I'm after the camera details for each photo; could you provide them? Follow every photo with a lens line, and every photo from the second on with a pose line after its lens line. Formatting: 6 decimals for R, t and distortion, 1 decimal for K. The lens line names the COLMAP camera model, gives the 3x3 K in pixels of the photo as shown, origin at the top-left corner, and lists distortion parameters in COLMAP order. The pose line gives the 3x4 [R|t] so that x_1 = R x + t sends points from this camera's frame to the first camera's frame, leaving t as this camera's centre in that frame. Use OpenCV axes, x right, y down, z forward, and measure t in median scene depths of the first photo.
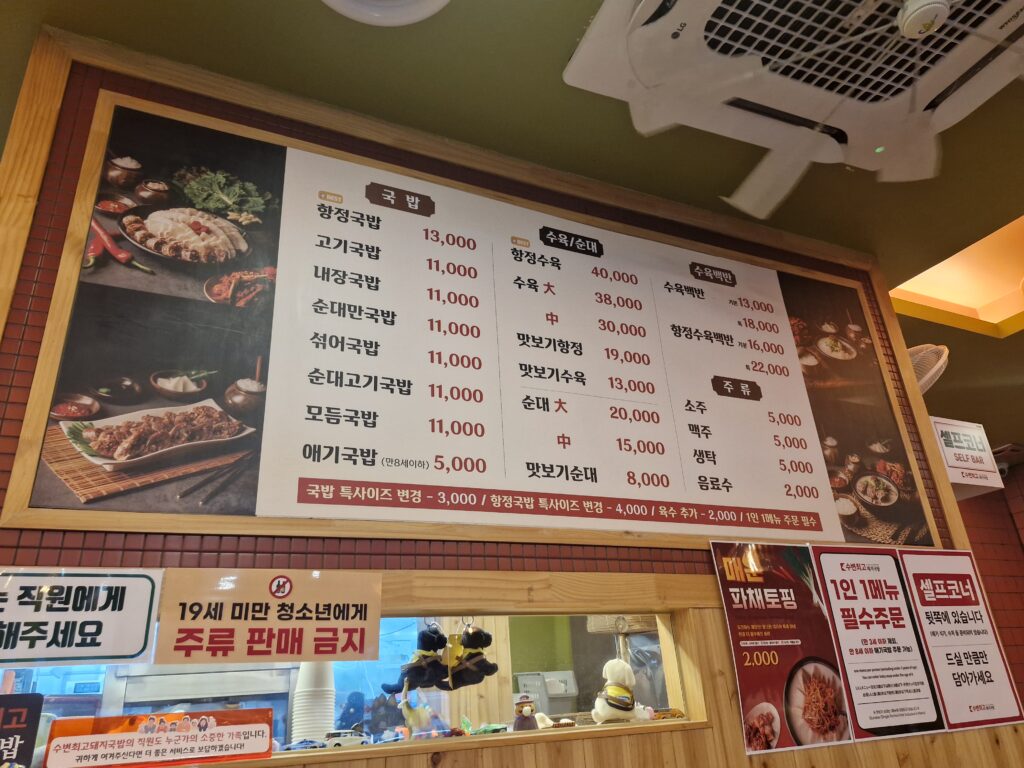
lens RADIAL K [[690.1, 0, 509.2], [0, 690.1, 382.4], [0, 0, 1]] dist [0.006783, -0.000161]
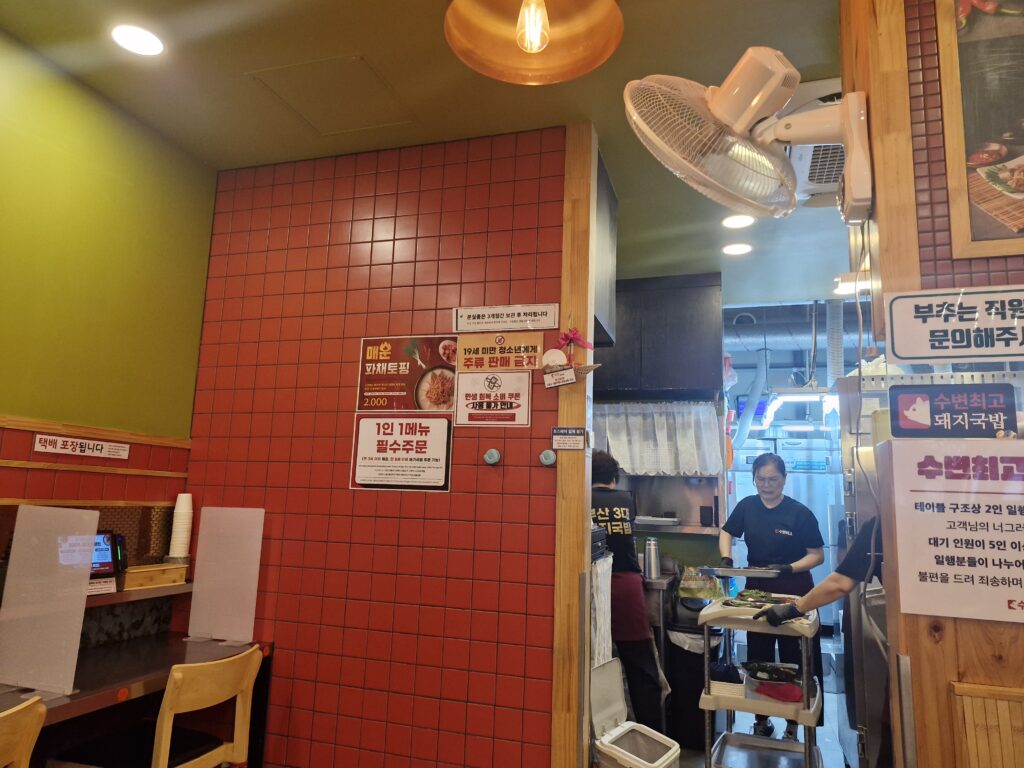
lens RADIAL K [[690.1, 0, 511.0], [0, 690.1, 387.3], [0, 0, 1]] dist [0.006783, -0.000161]
pose [[0.738963, -0.031578, -0.673005, -0.462643], [0.205329, 0.961939, 0.180317, 0.039682], [0.641696, -0.271435, 0.717321, -0.446806]]
